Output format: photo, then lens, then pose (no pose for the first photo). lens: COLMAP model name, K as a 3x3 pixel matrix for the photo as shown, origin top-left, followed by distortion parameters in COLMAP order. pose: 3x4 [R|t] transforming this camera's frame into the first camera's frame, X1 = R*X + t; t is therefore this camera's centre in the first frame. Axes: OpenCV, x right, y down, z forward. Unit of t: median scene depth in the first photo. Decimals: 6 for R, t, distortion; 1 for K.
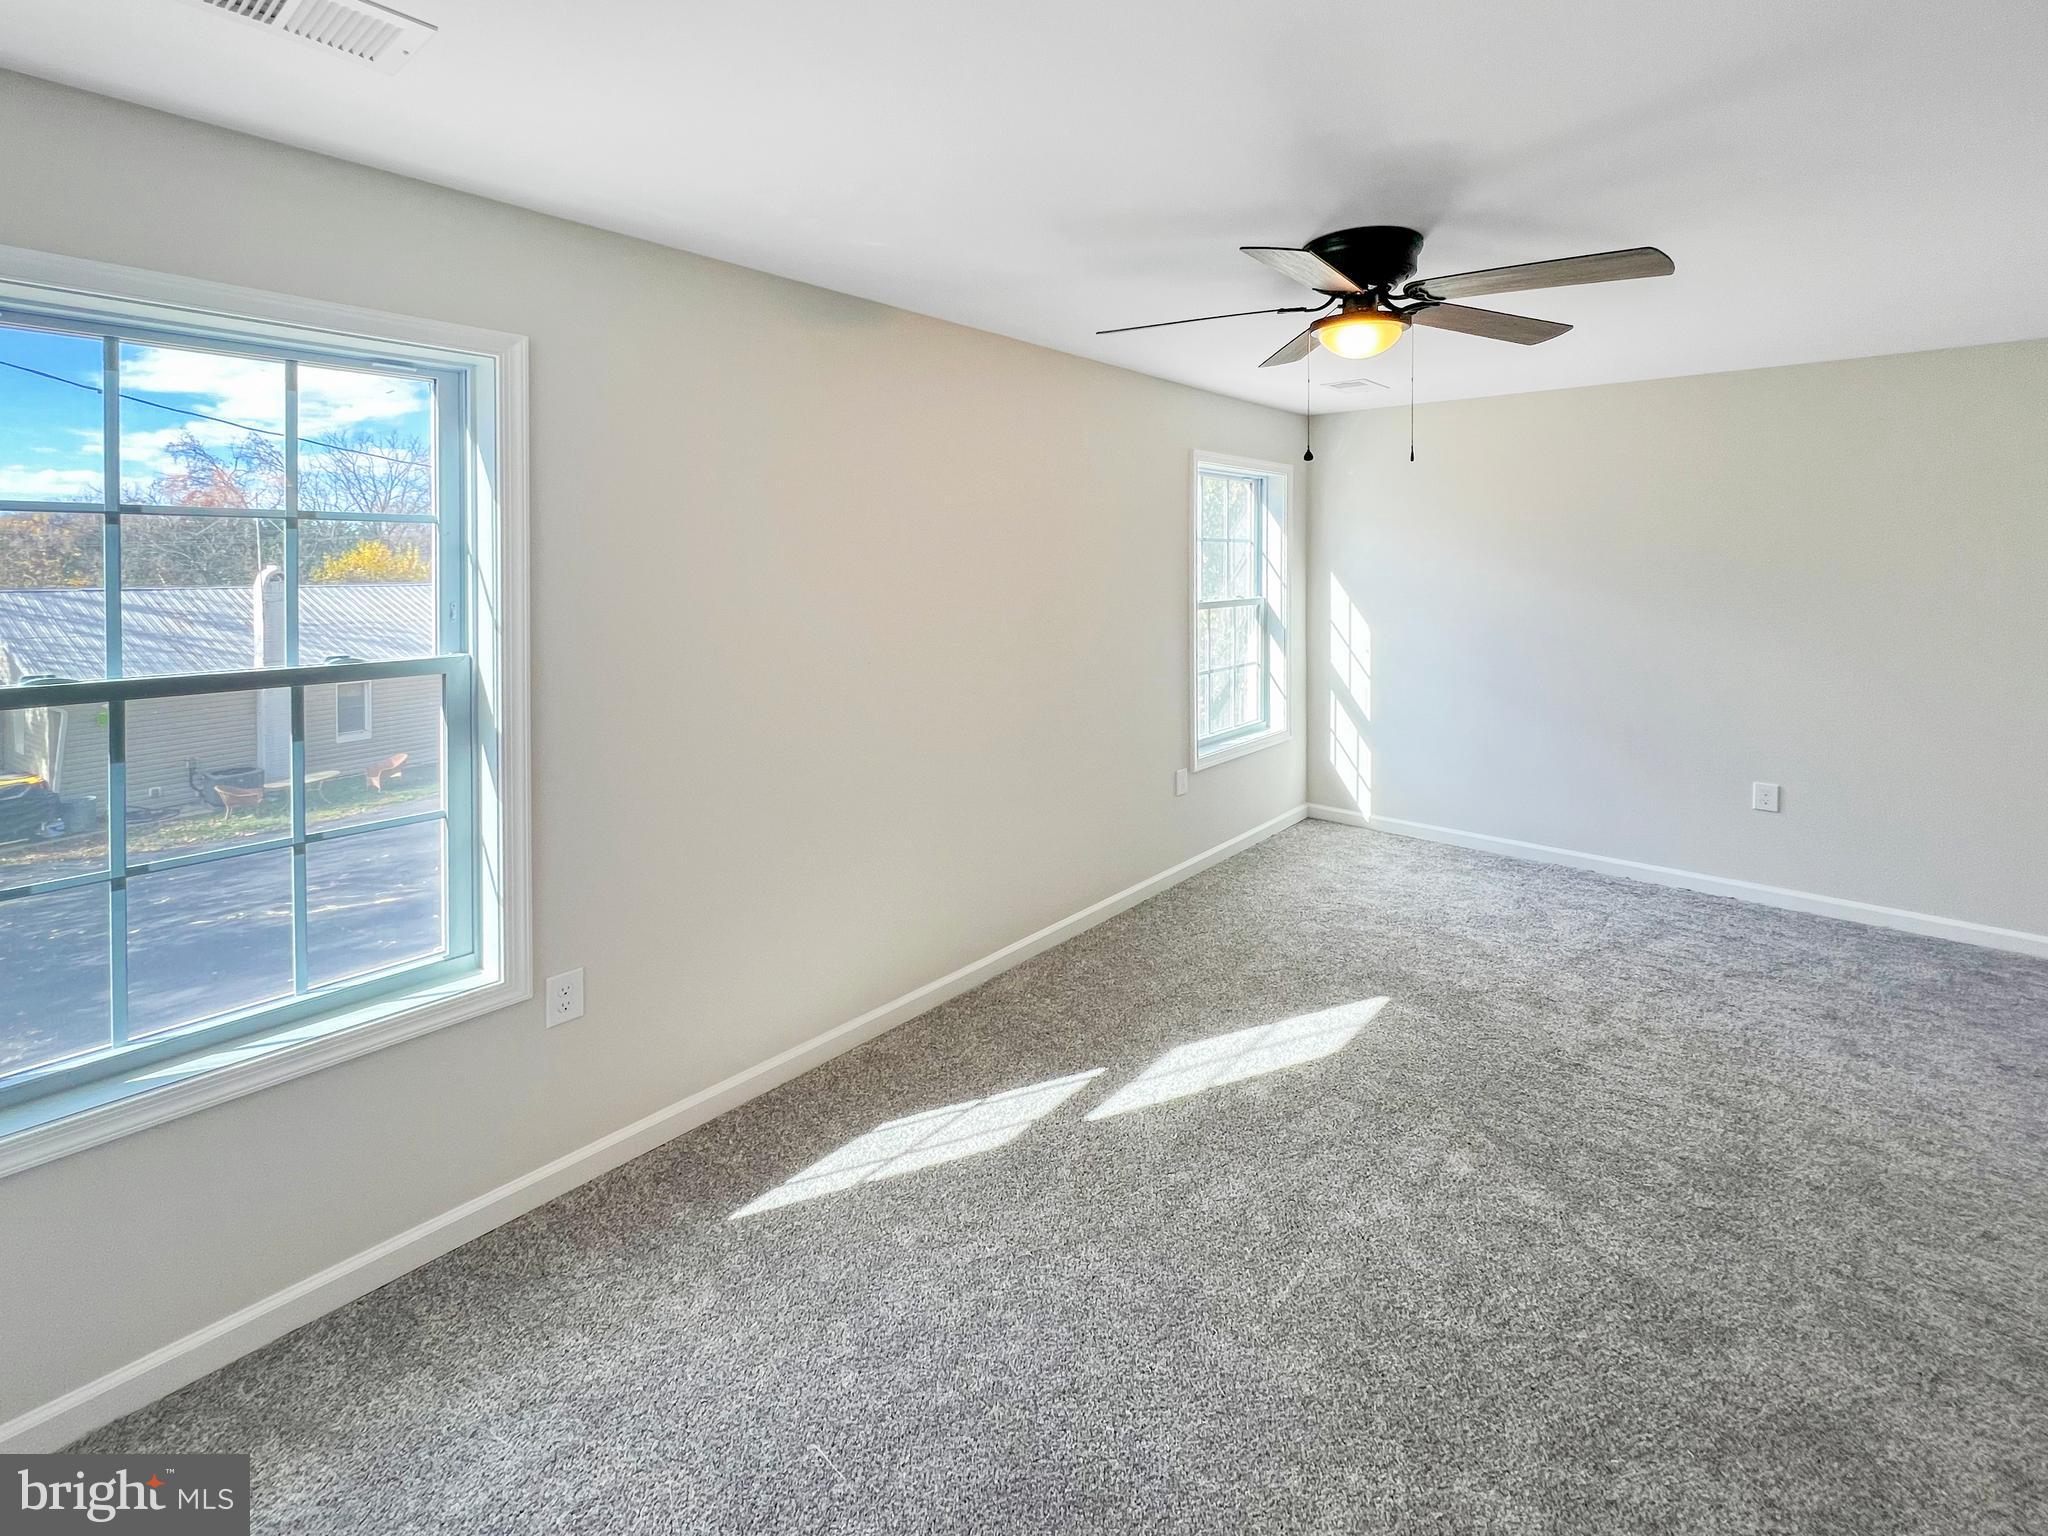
lens RADIAL K [[893.7, 0, 1019.5], [0, 893.7, 641.3], [0, 0, 1]] dist [-0.000652, 0.000193]
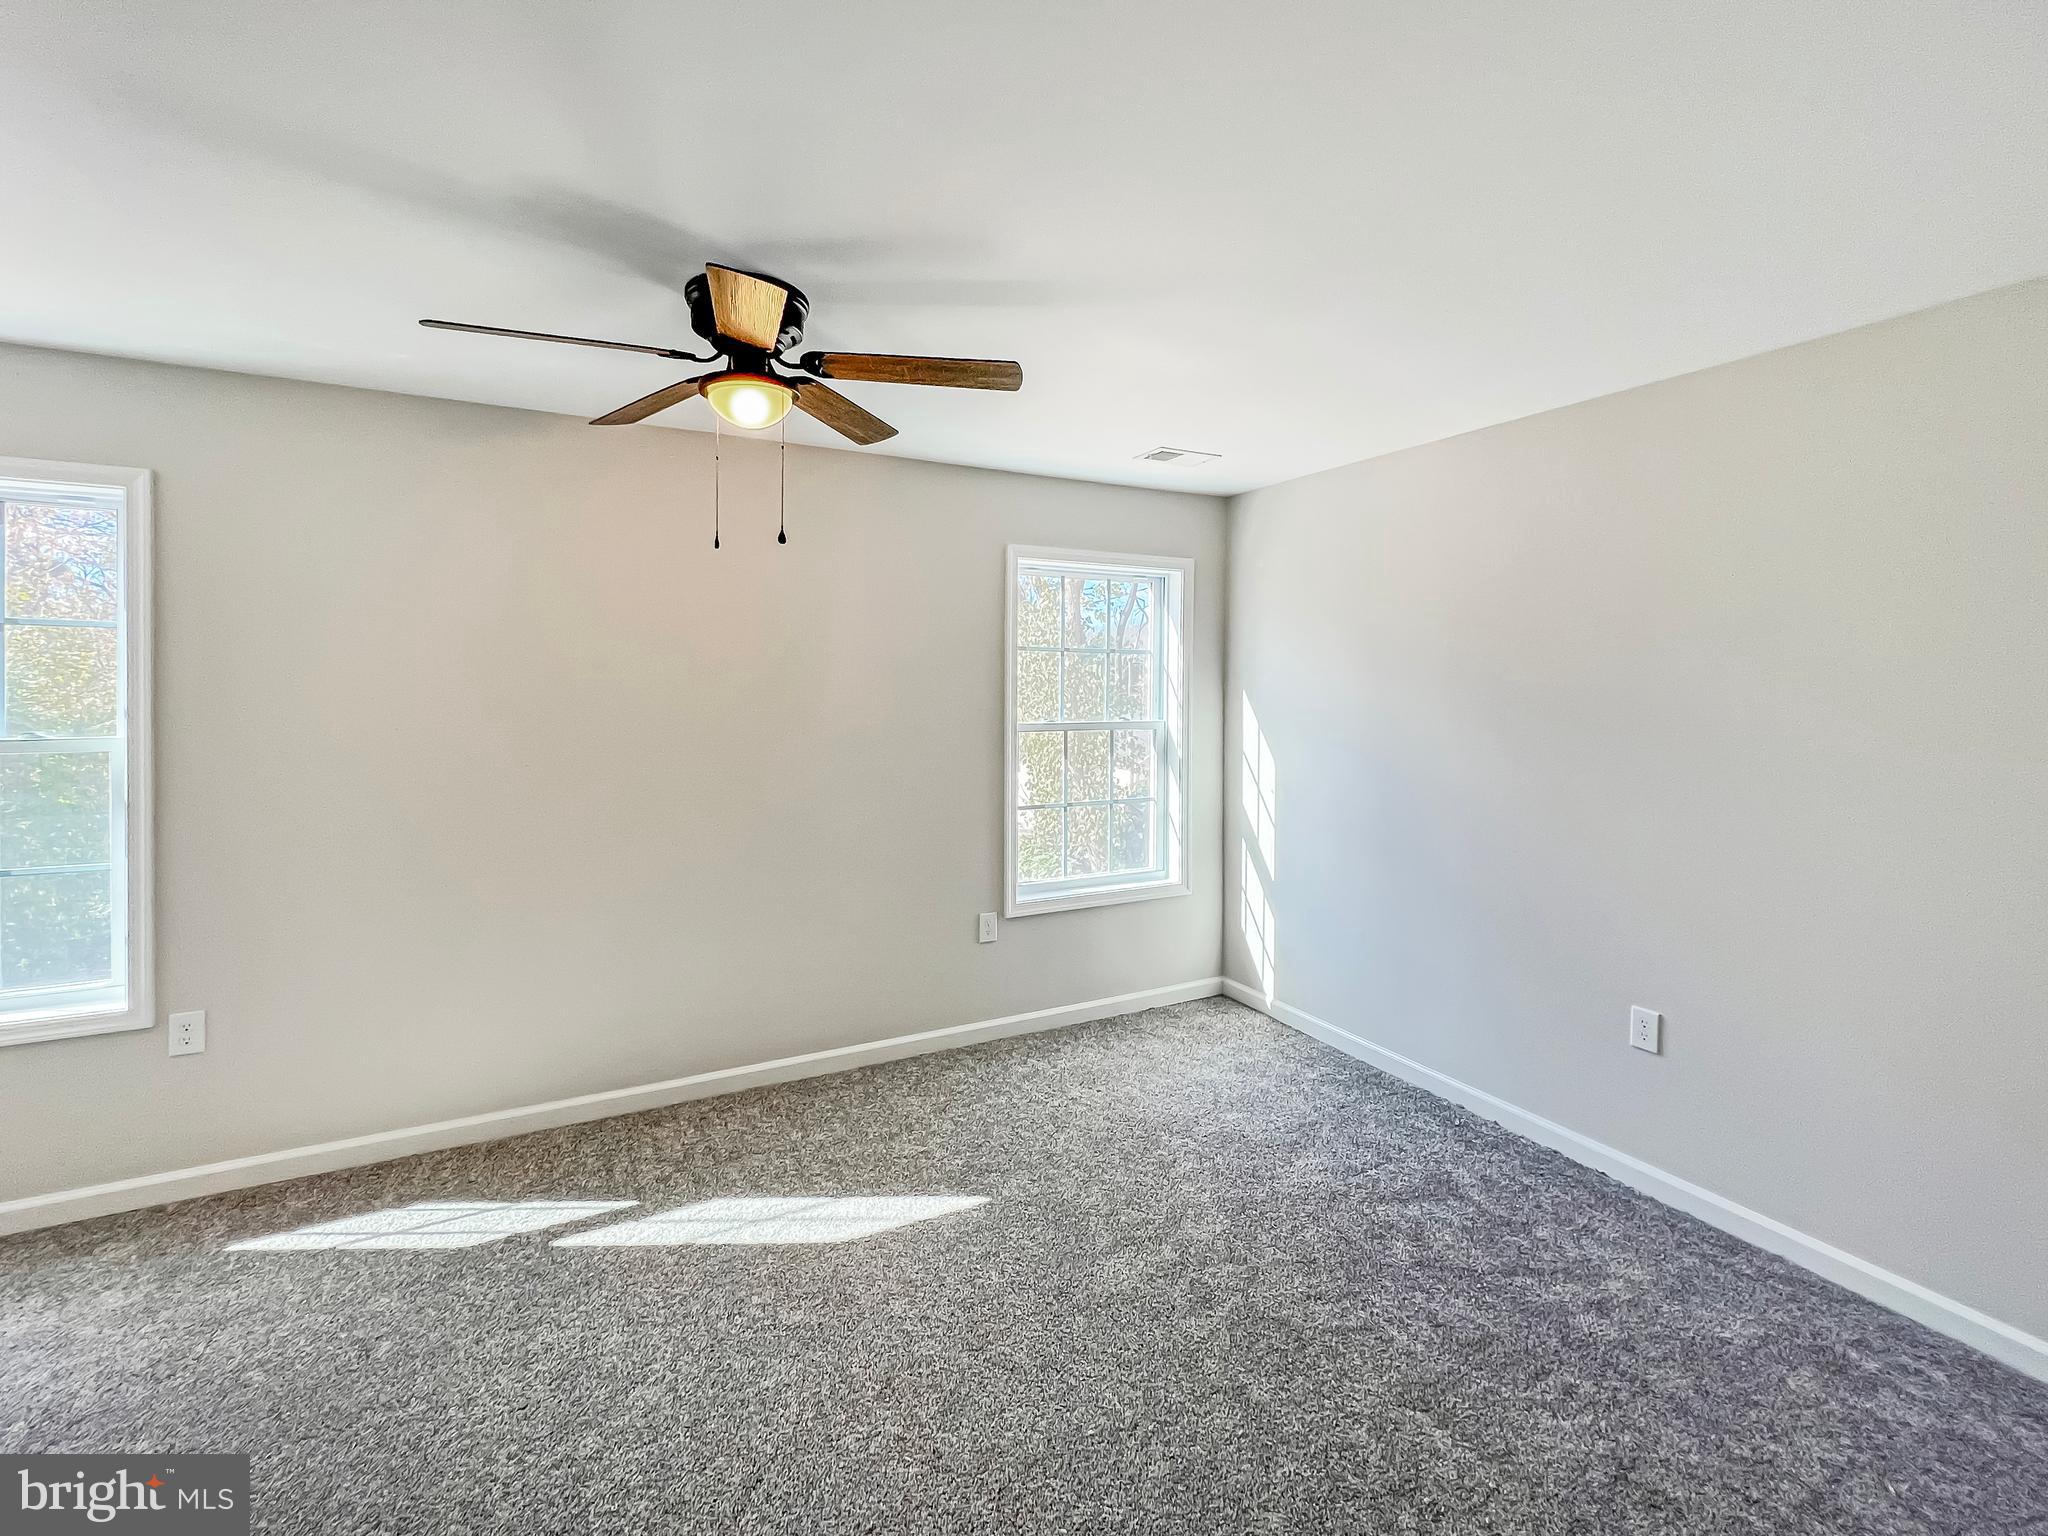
lens RADIAL K [[992.0, 0, 1024.0], [0, 992.0, 768.0], [0, 0, 1]] dist [-0.001188, 0.000276]
pose [[0.928160, 0.045248, -0.369420, 0.661551], [-0.047653, 0.998861, 0.002616, -0.001521], [0.369117, 0.015176, 0.929259, 0.135280]]
